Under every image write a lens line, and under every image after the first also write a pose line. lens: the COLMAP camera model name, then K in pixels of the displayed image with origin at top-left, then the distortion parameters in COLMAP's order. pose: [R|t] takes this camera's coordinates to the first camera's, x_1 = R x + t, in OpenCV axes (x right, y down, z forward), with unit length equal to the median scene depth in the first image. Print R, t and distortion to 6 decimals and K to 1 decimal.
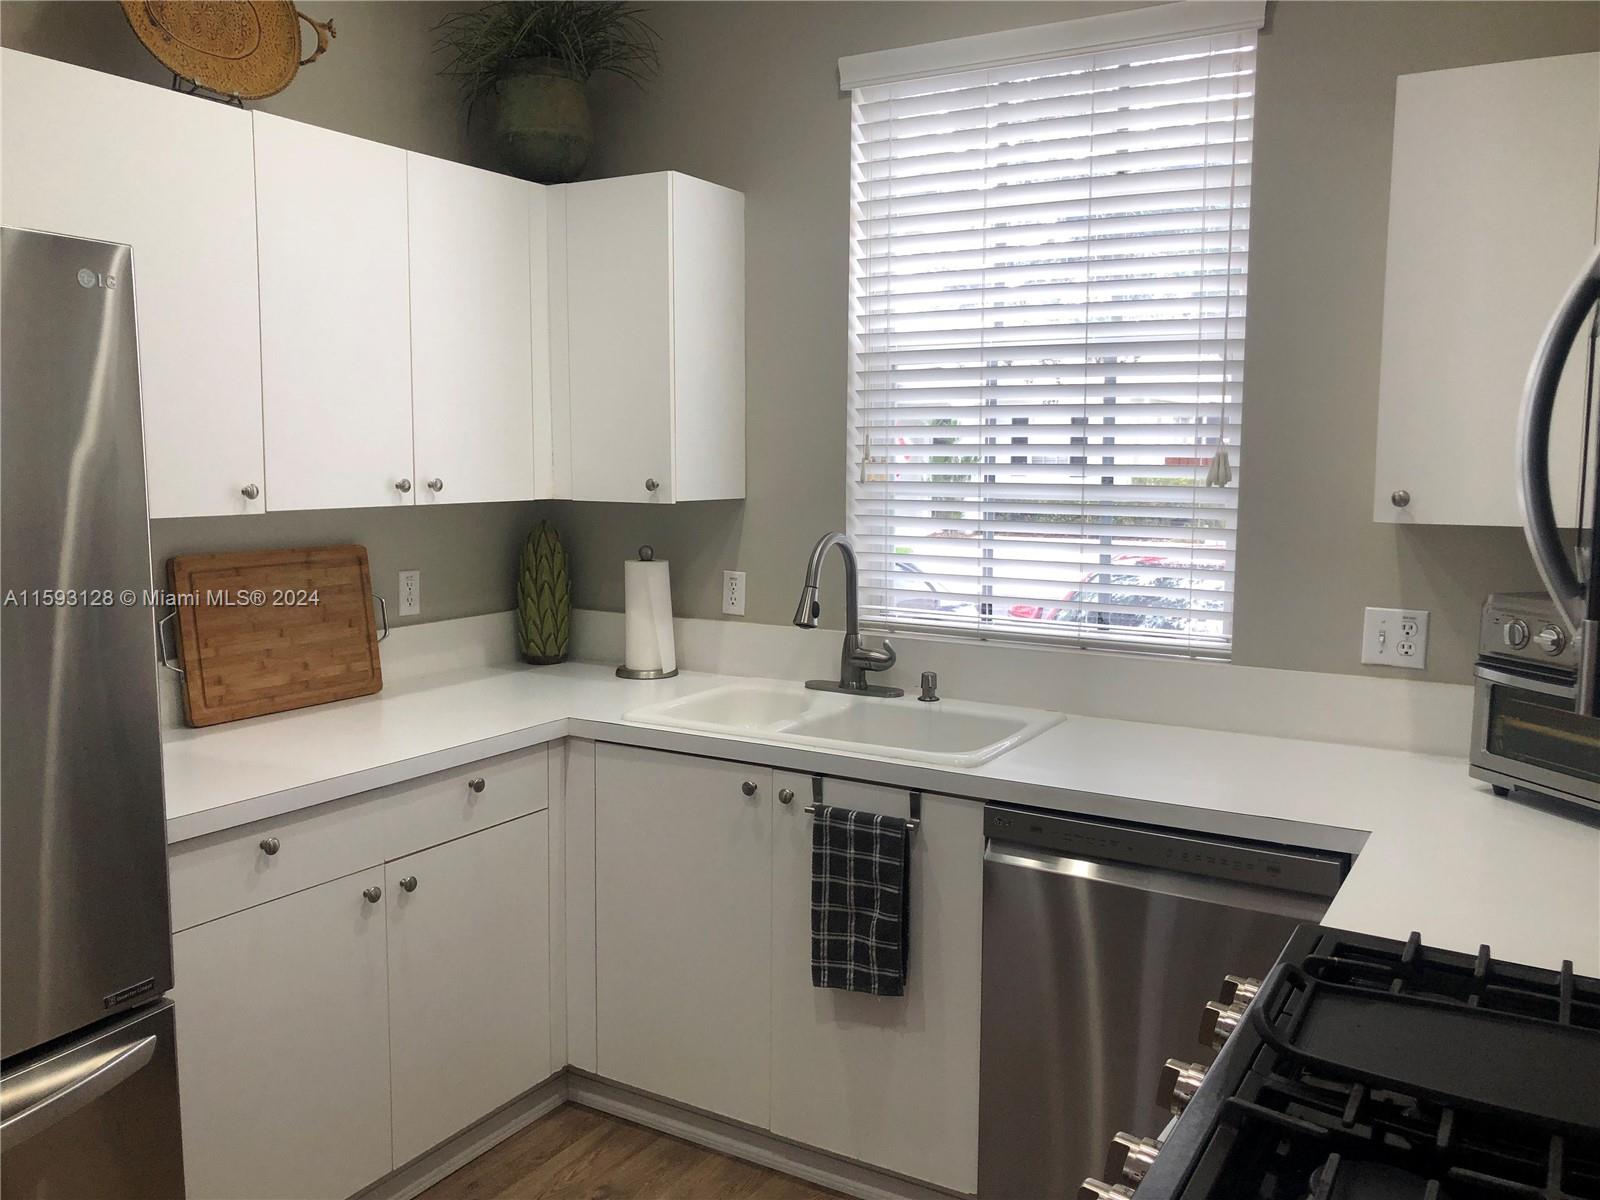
lens RADIAL K [[1284.8, 0, 795.1], [0, 1284.8, 582.6], [0, 0, 1]] dist [0.012163, -0.019605]
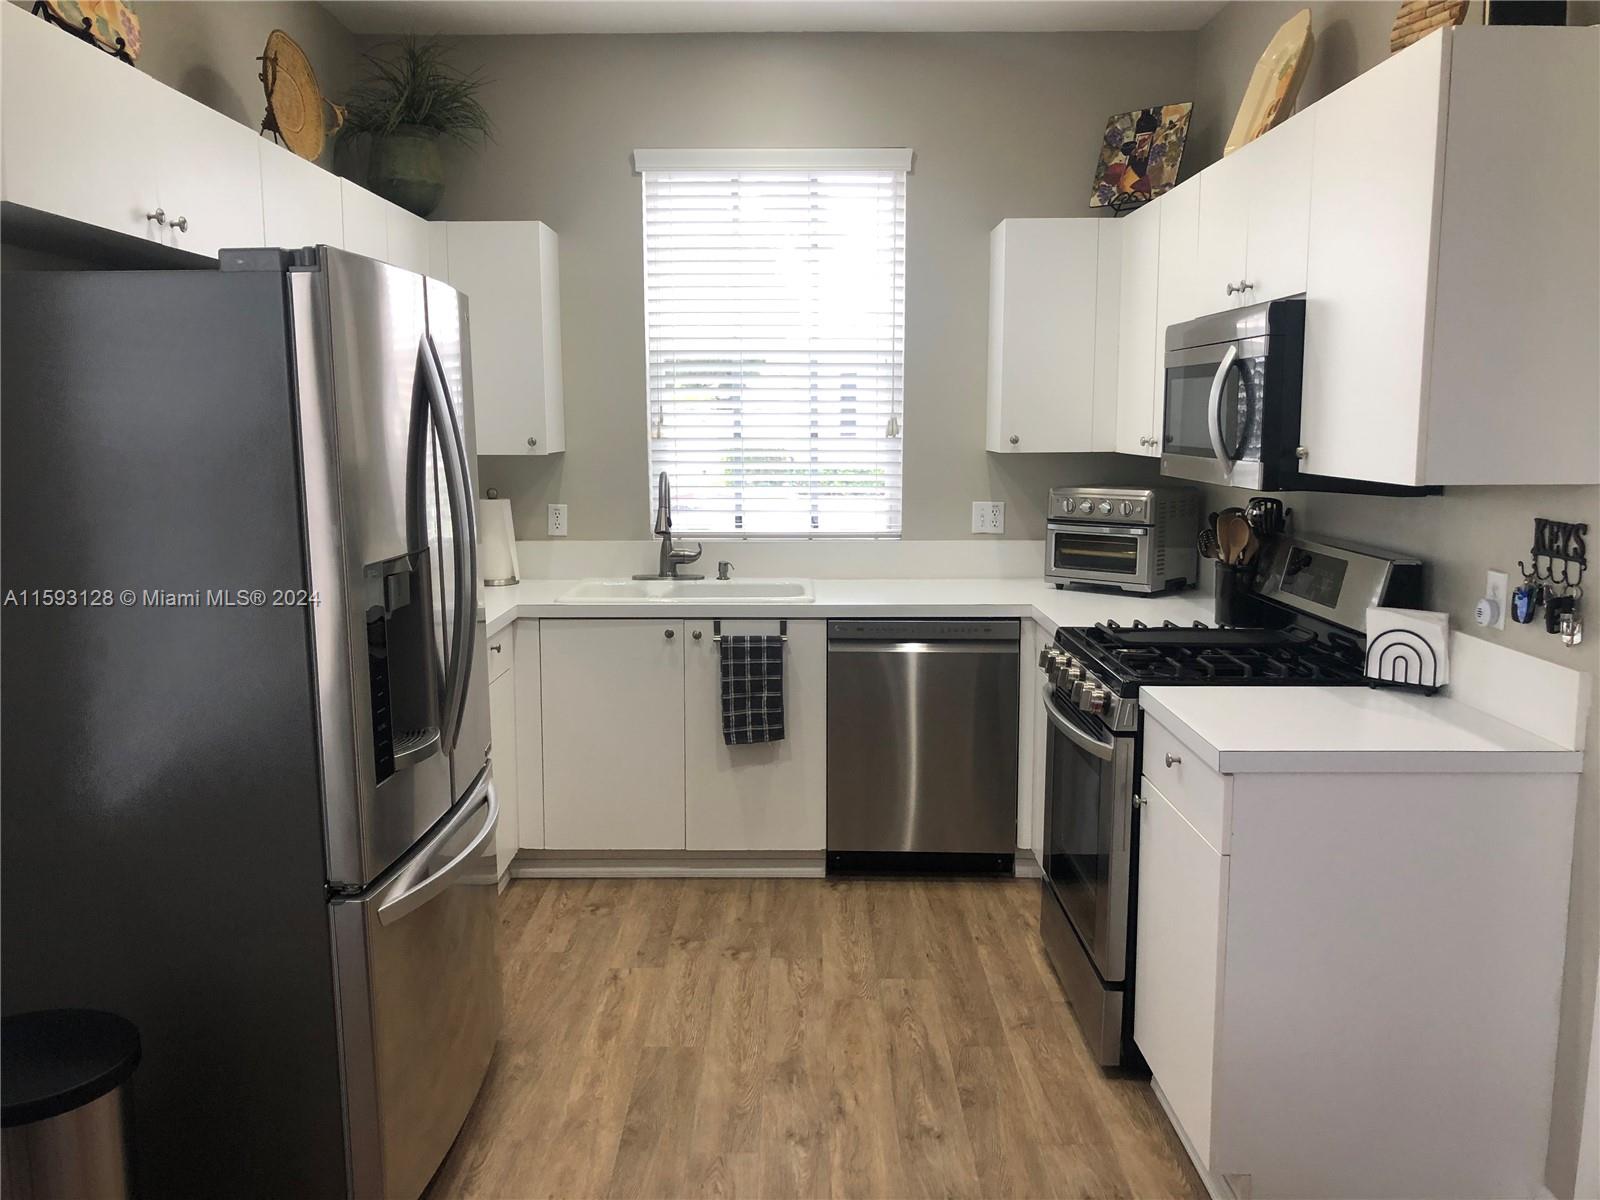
lens RADIAL K [[1279.9, 0, 800.6], [0, 1279.9, 604.0], [0, 0, 1]] dist [0.017209, -0.041185]
pose [[0.860635, -0.082658, 0.502468, -0.706363], [0.058710, 0.996264, 0.063330, 0.034722], [-0.505826, -0.025004, 0.862273, -0.452839]]
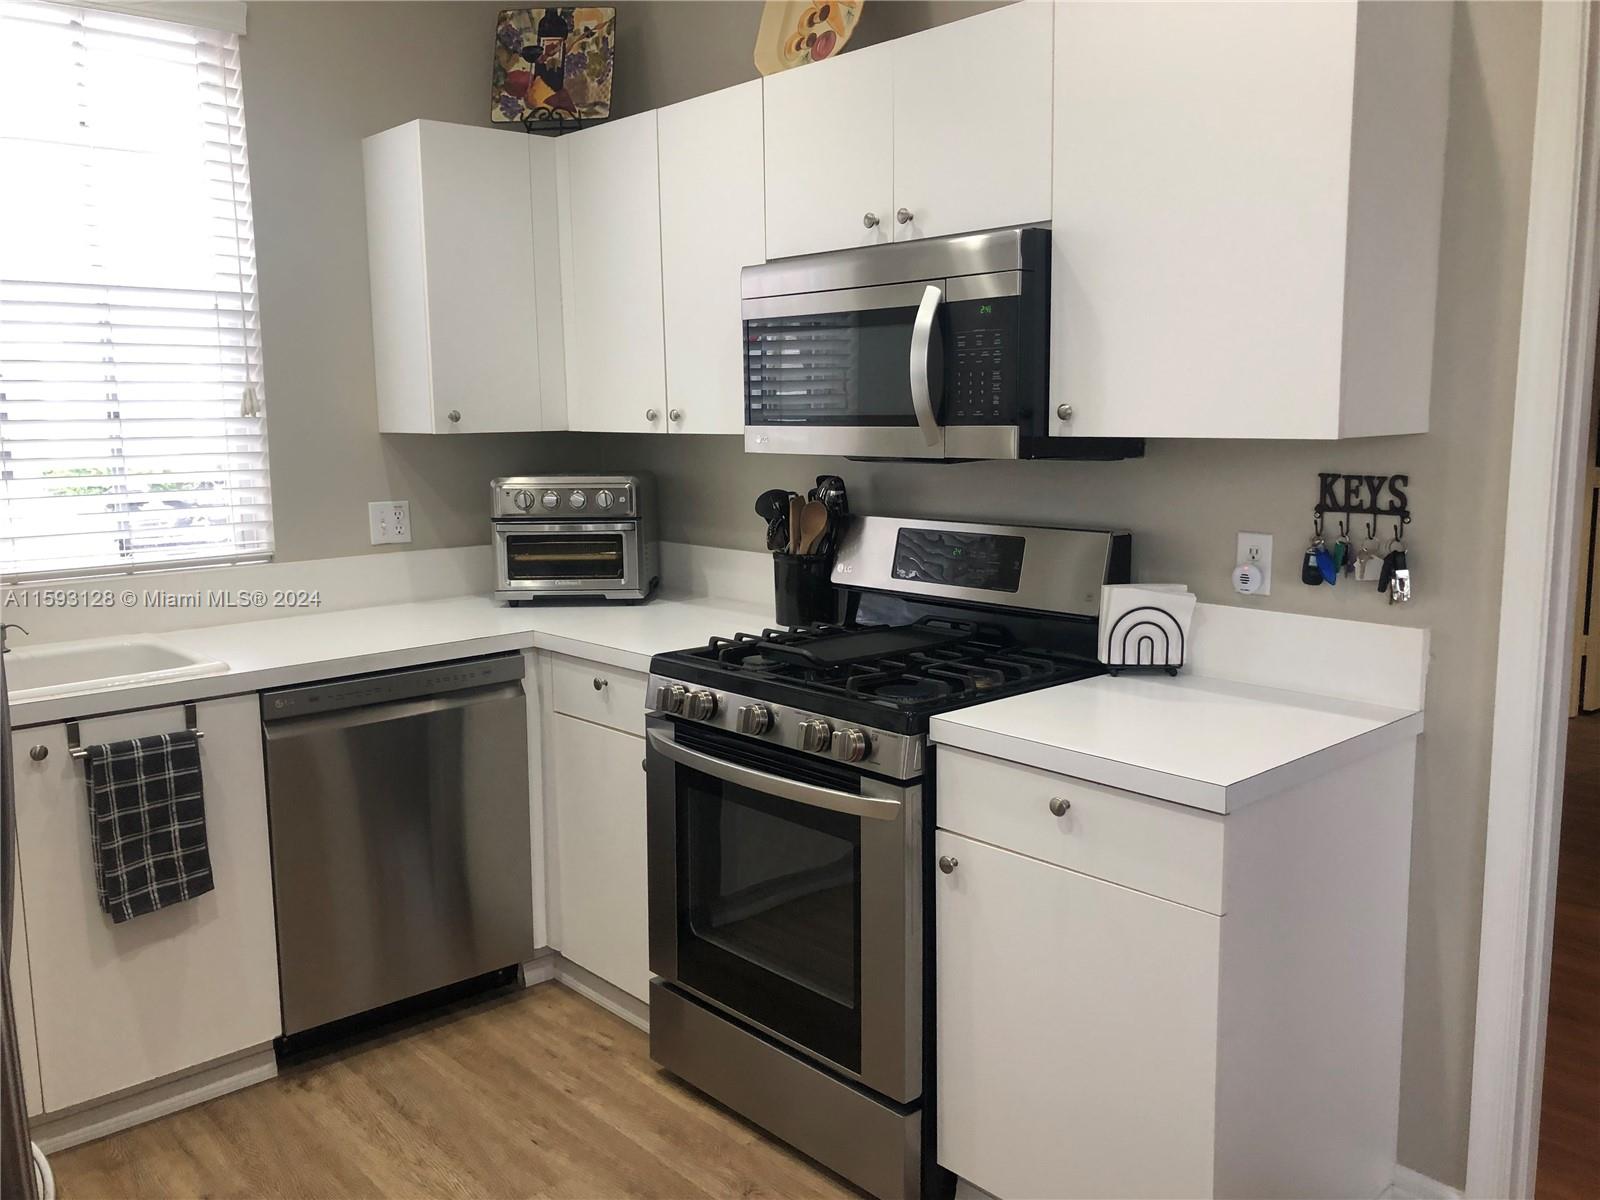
lens RADIAL K [[1279.9, 0, 797.6], [0, 1279.9, 594.2], [0, 0, 1]] dist [0.017209, -0.041185]
pose [[0.291832, -0.151619, 0.944376, -0.726615], [0.109044, 0.986192, 0.124636, -0.005540], [-0.950233, 0.066606, 0.304335, 0.176103]]
